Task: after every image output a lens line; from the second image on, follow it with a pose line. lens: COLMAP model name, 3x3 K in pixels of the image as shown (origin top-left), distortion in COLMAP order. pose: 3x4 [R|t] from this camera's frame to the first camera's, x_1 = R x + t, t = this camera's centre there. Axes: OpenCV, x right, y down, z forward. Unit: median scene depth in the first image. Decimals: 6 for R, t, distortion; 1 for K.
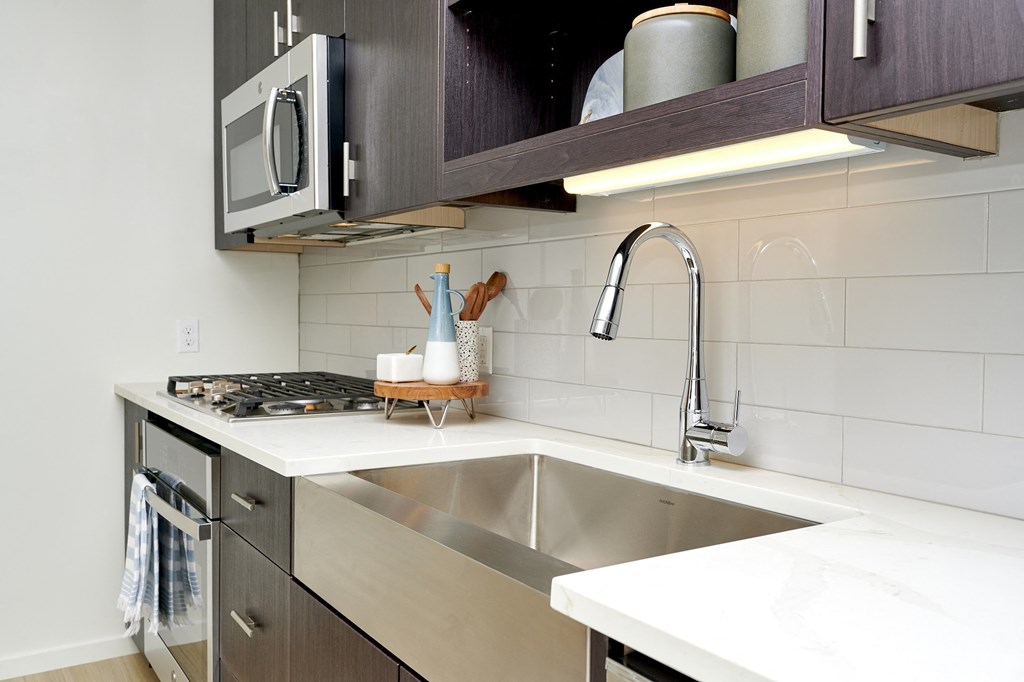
lens RADIAL K [[886.4, 0, 513.7], [0, 886.4, 347.4], [0, 0, 1]] dist [0.035816, -0.012441]
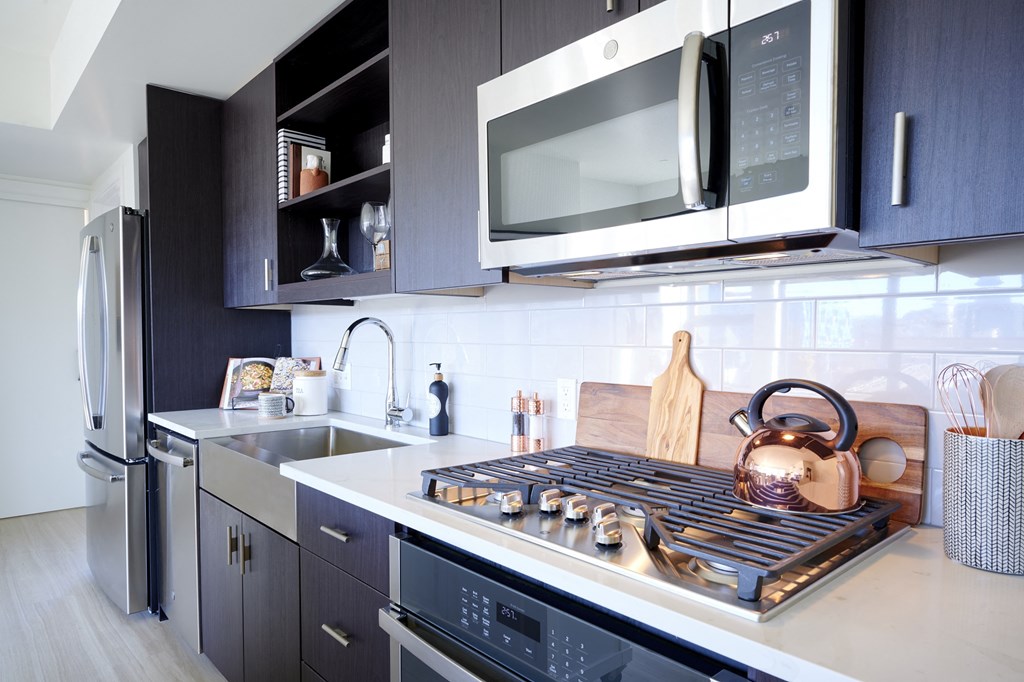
lens RADIAL K [[645.4, 0, 510.3], [0, 645.4, 358.7], [0, 0, 1]] dist [-0.014125, 0.001405]
pose [[0.989080, -0.016182, 0.146486, -0.394934], [0.016224, 0.999868, 0.000912, -0.056953], [-0.146481, 0.001475, 0.989212, 0.483192]]
